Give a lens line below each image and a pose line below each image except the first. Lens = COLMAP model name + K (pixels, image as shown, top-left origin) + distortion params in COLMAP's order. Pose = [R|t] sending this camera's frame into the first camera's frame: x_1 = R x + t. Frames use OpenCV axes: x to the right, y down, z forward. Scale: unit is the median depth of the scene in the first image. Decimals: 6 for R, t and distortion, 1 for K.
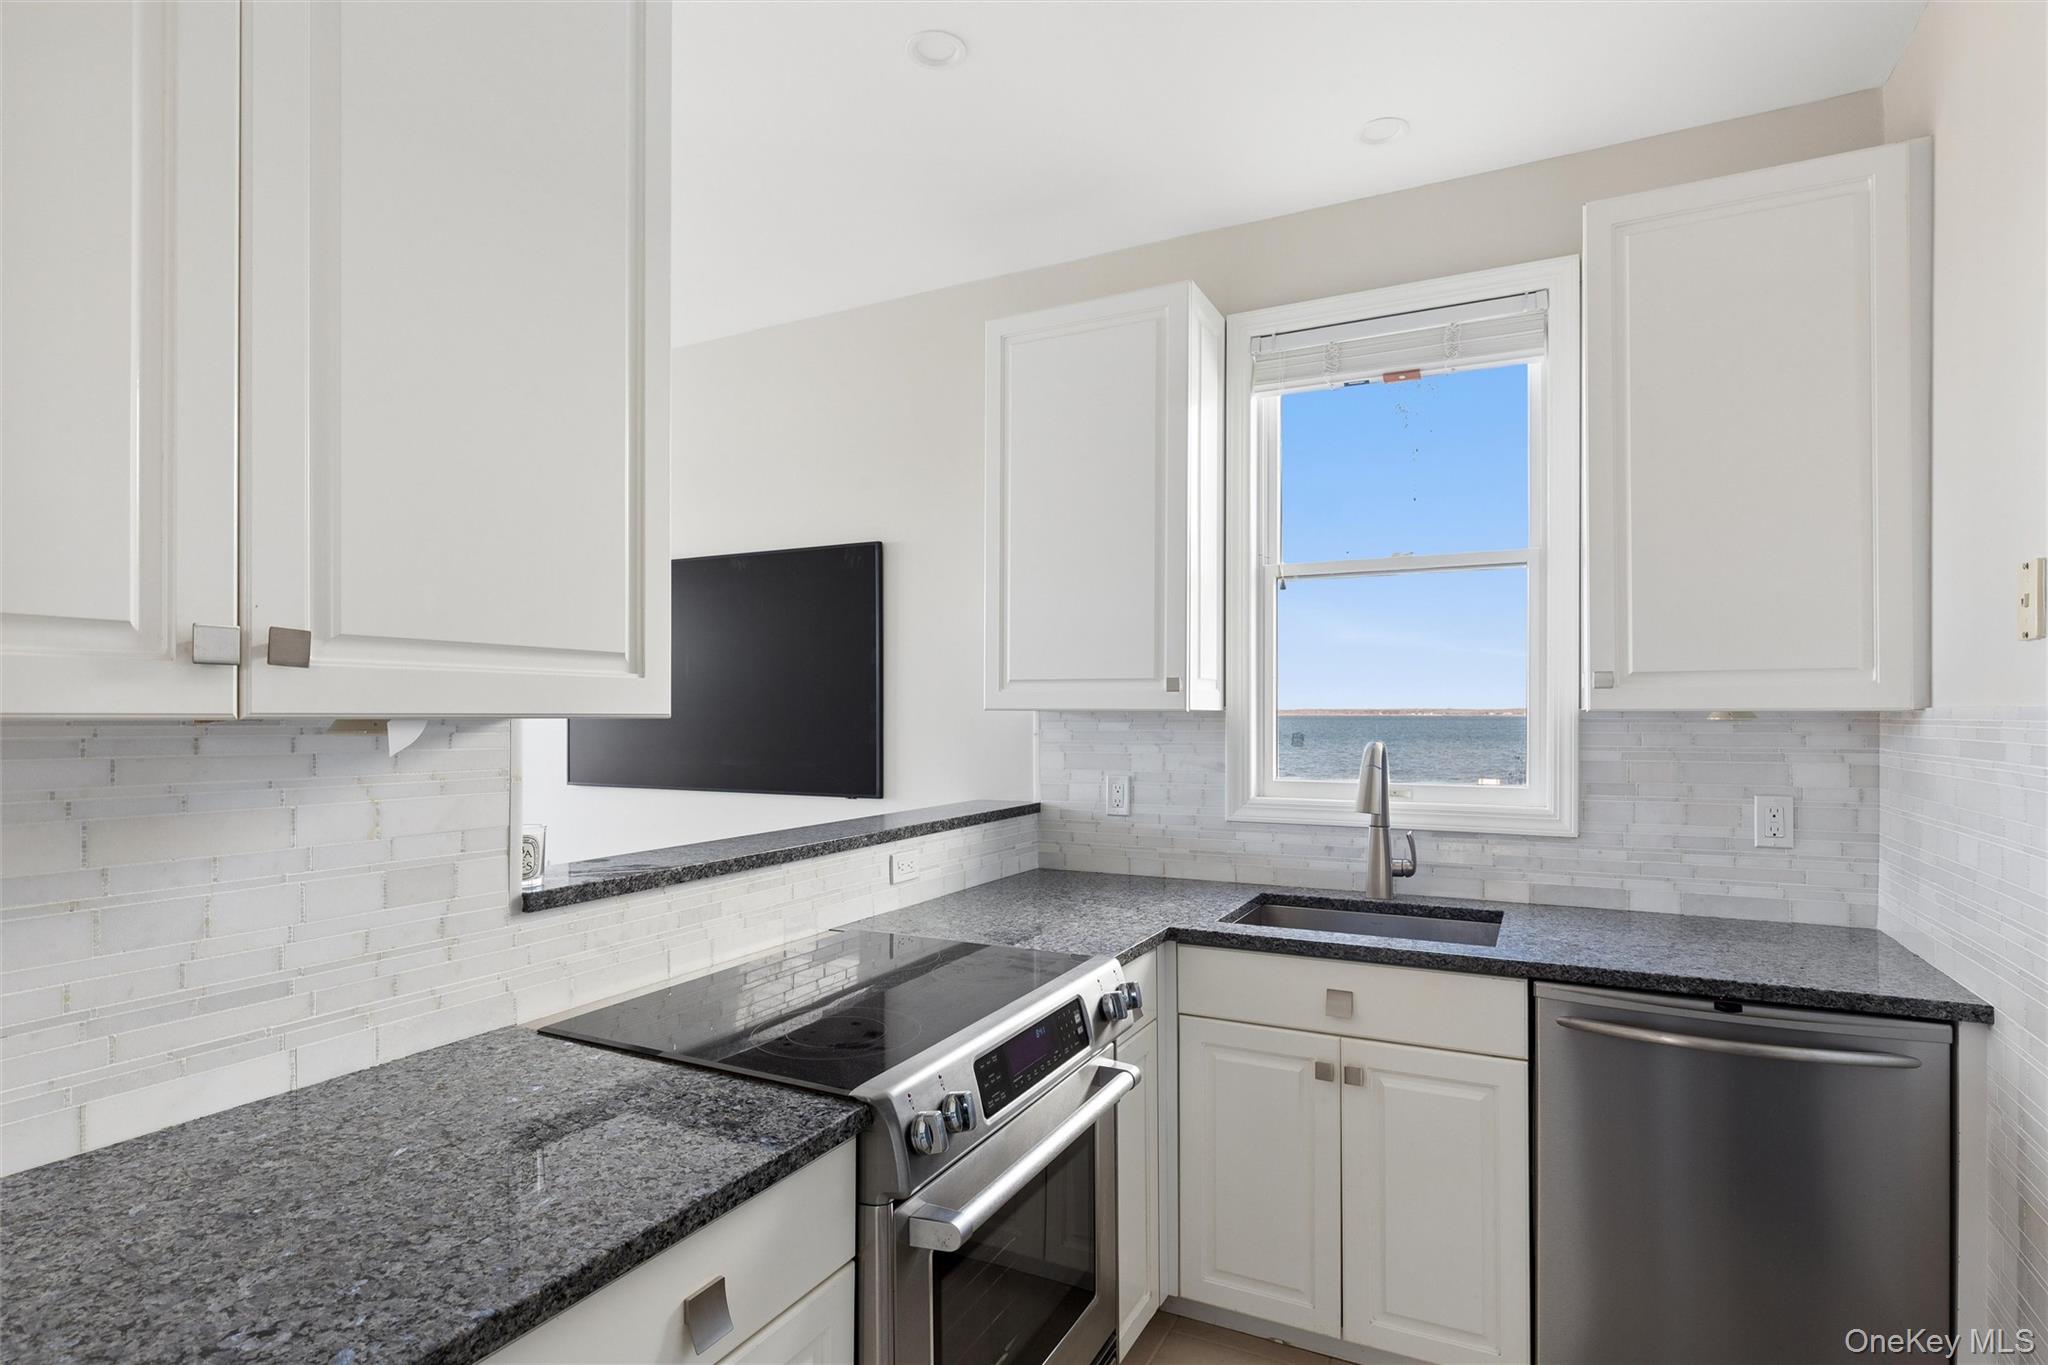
lens RADIAL K [[972.8, 0, 1029.6], [0, 972.8, 698.7], [0, 0, 1]] dist [0.003296, -0.000139]
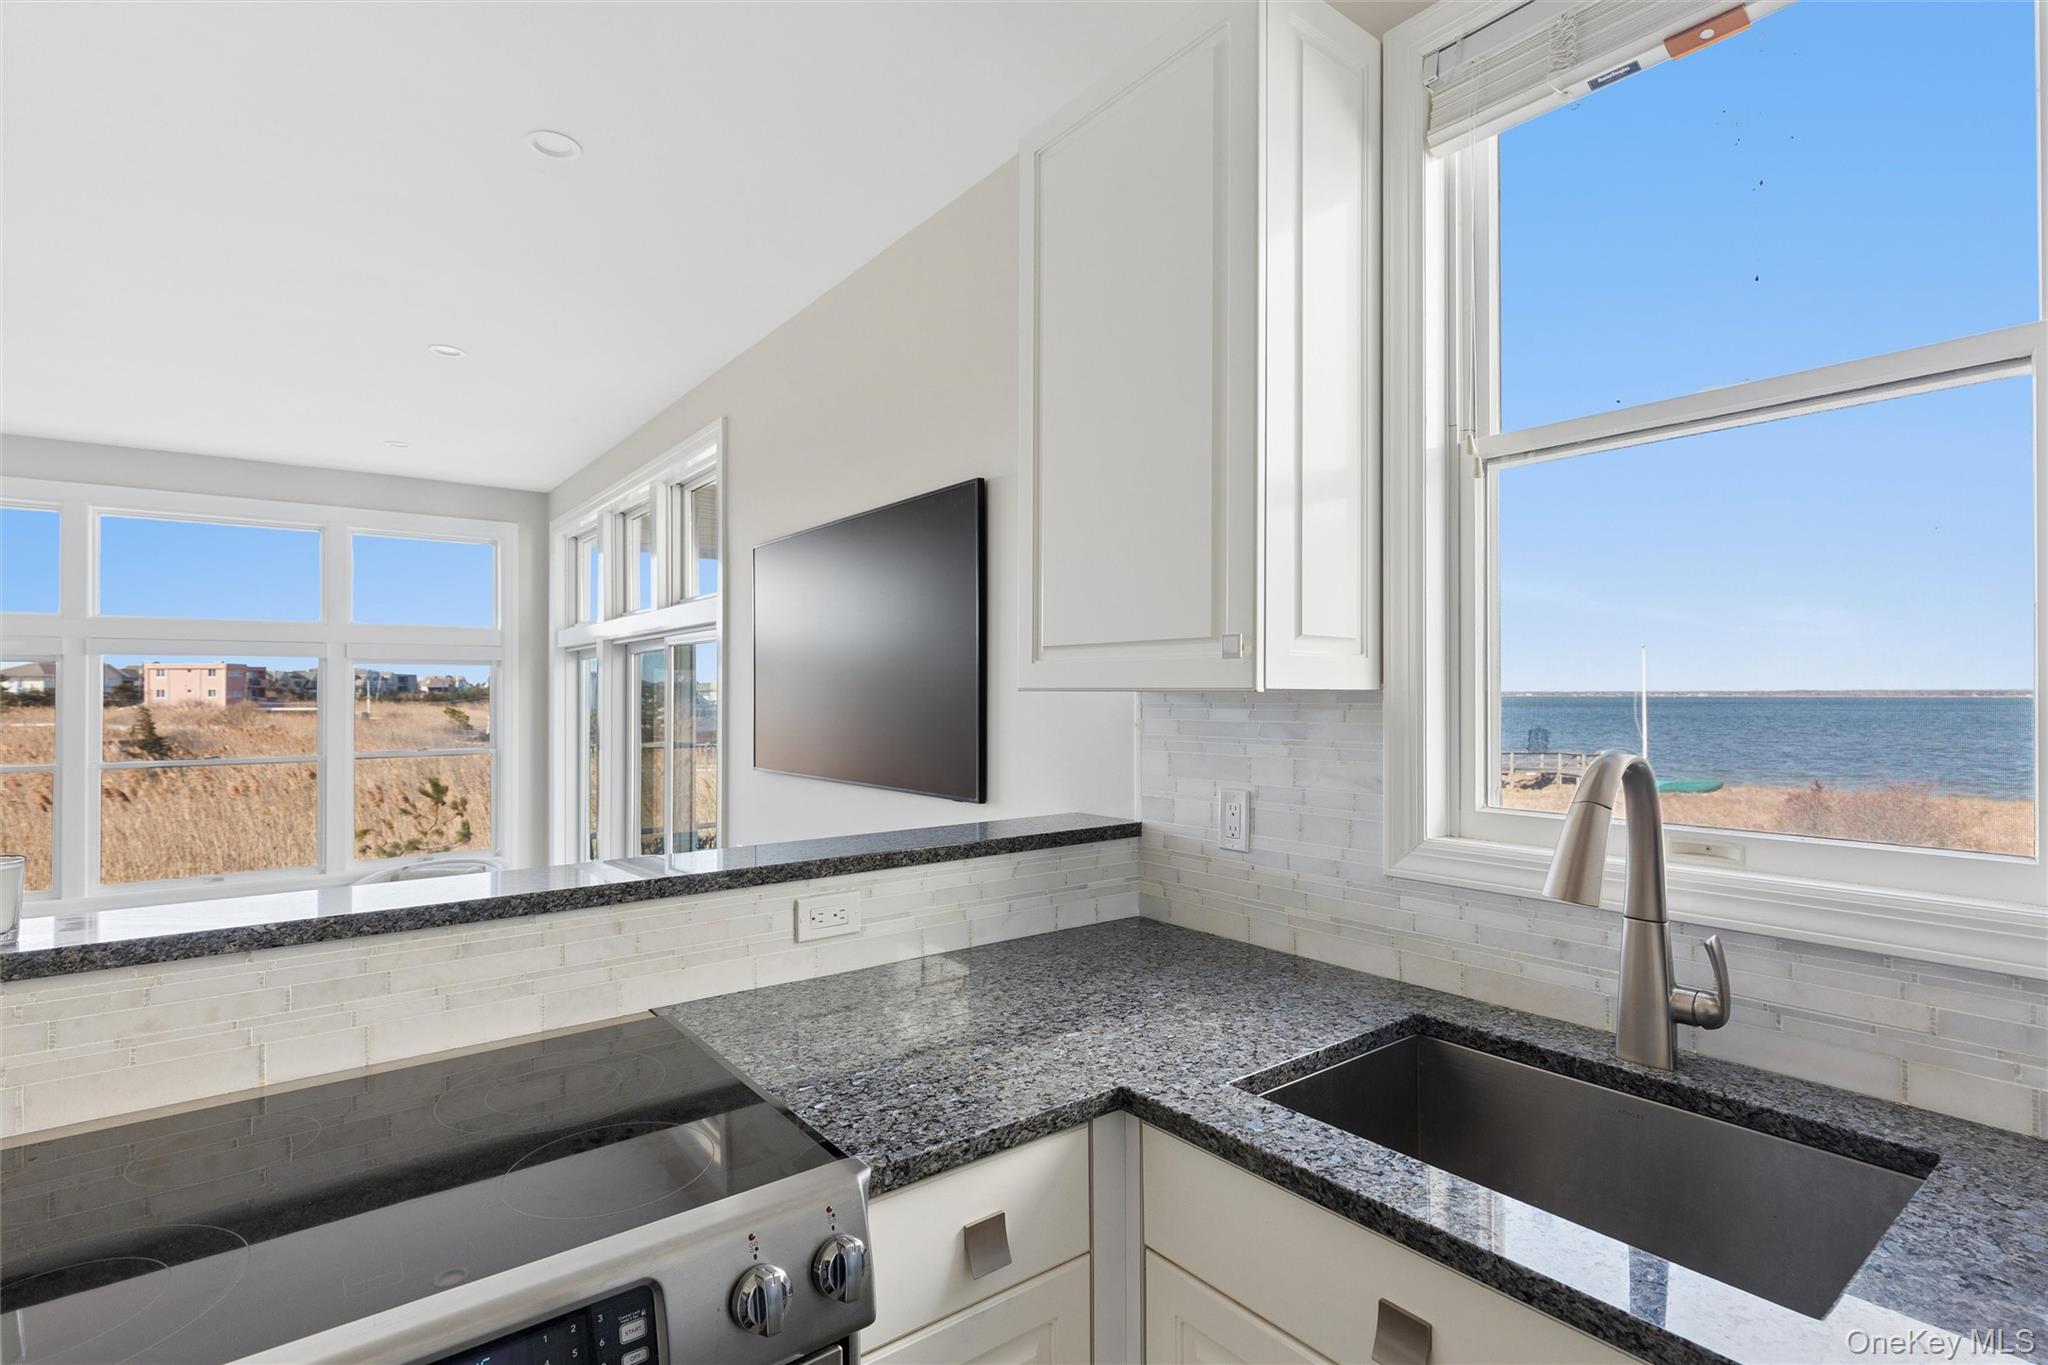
lens RADIAL K [[966.5, 0, 1027.9], [0, 966.5, 675.2], [0, 0, 1]] dist [-0.001283, 0.000846]
pose [[0.911987, -0.008975, -0.410122, 0.295384], [0.007911, 0.999959, -0.004292, 0.004548], [0.410144, 0.000670, 0.912021, 0.443136]]
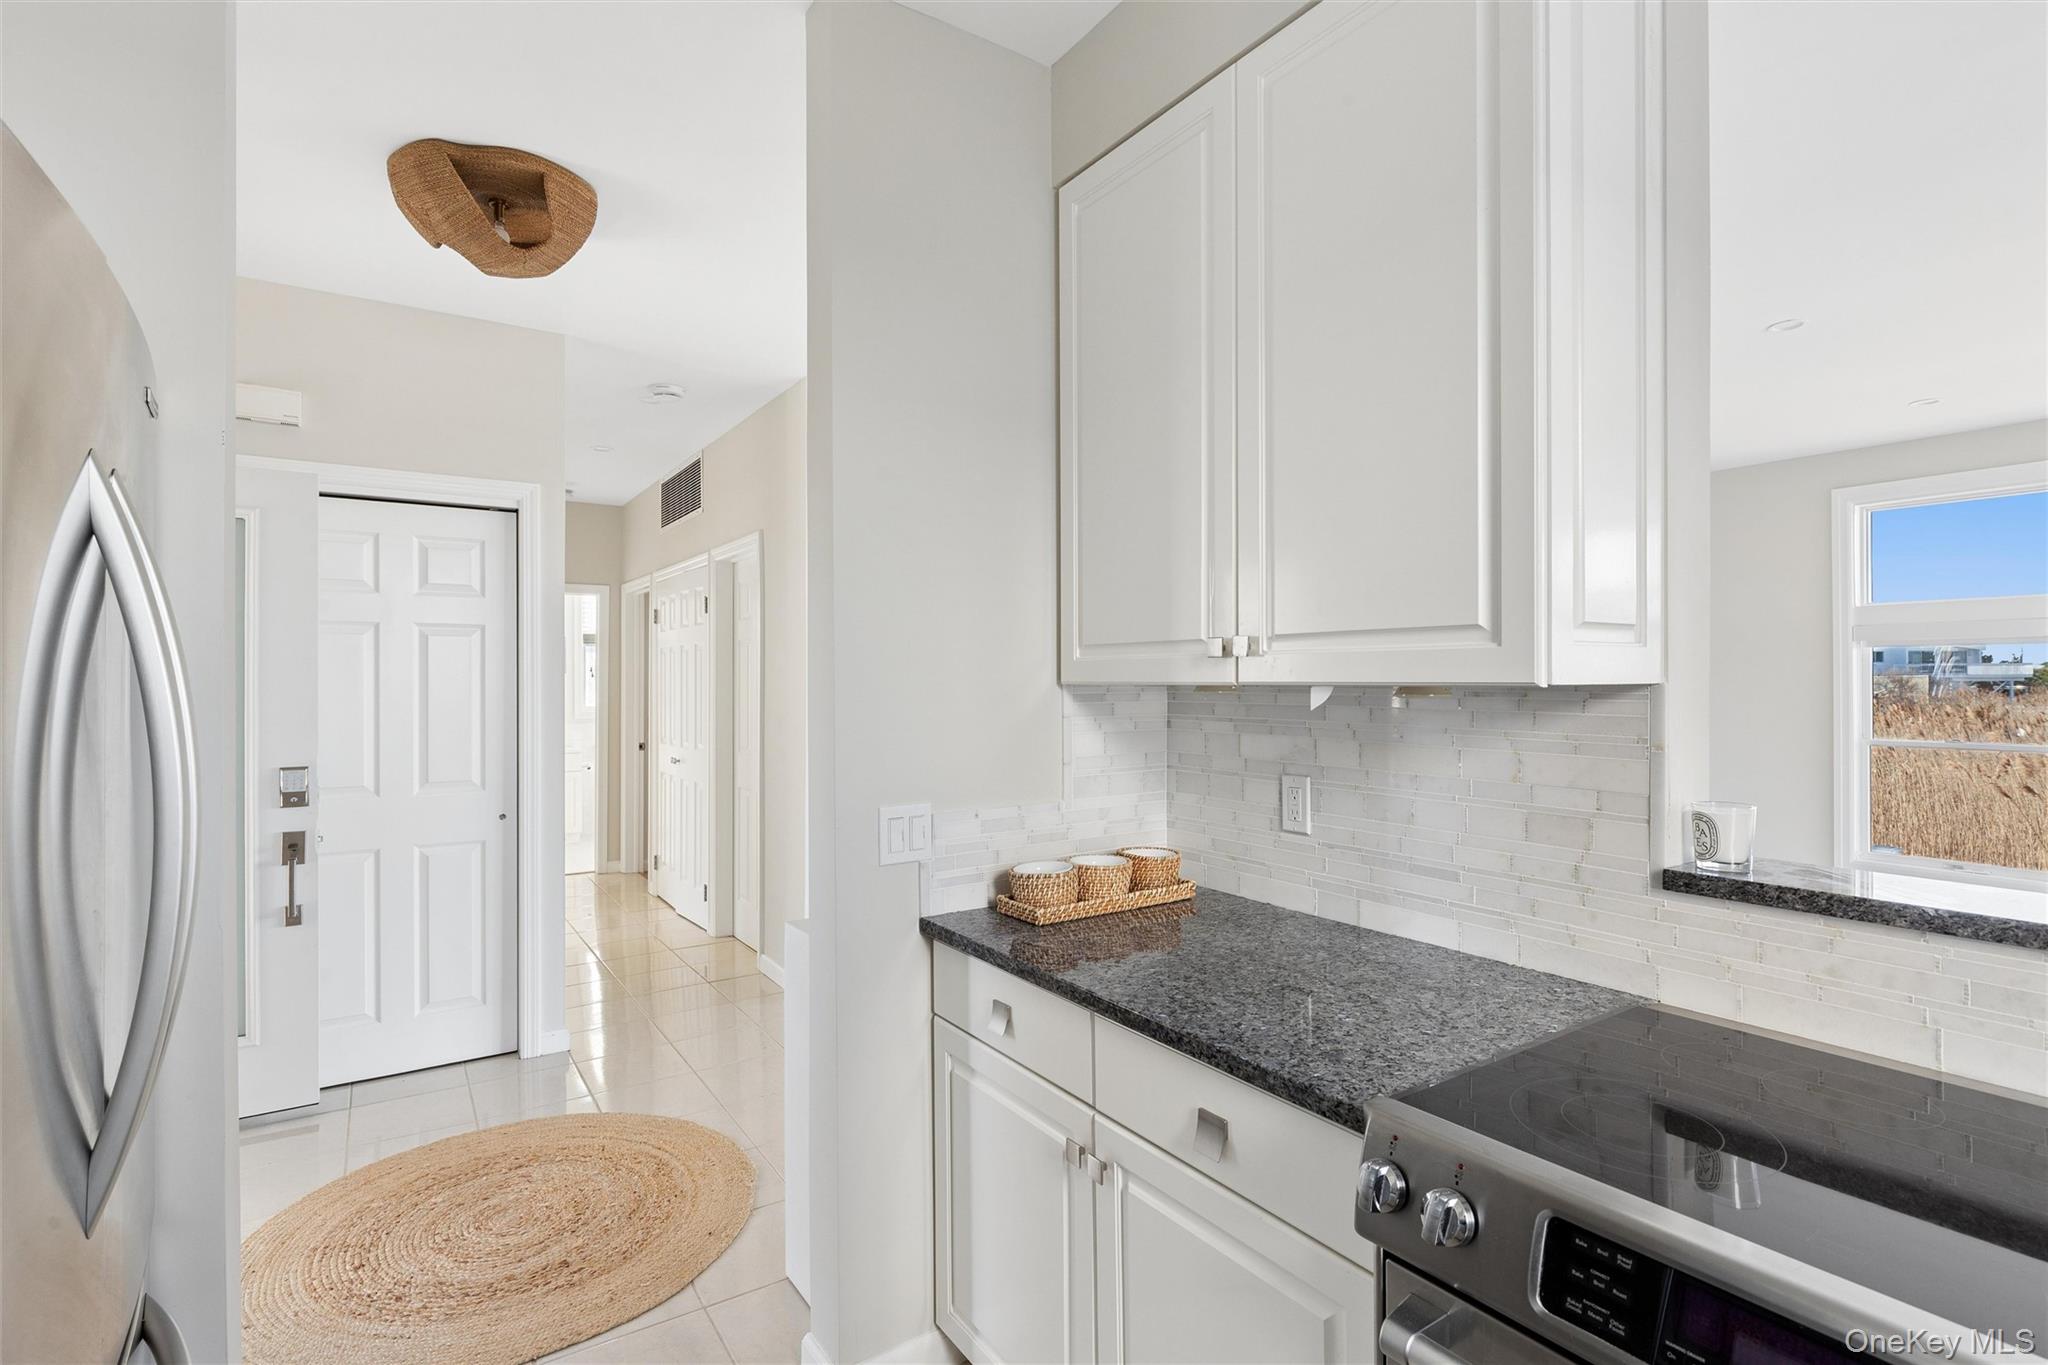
lens RADIAL K [[966.5, 0, 1040.0], [0, 966.5, 686.7], [0, 0, 1]] dist [-0.001283, 0.000846]
pose [[-0.449123, 0.009976, -0.893414, 0.375743], [0.019679, 0.999806, 0.001271, 0.004950], [0.893253, -0.017011, -0.449231, 0.549829]]
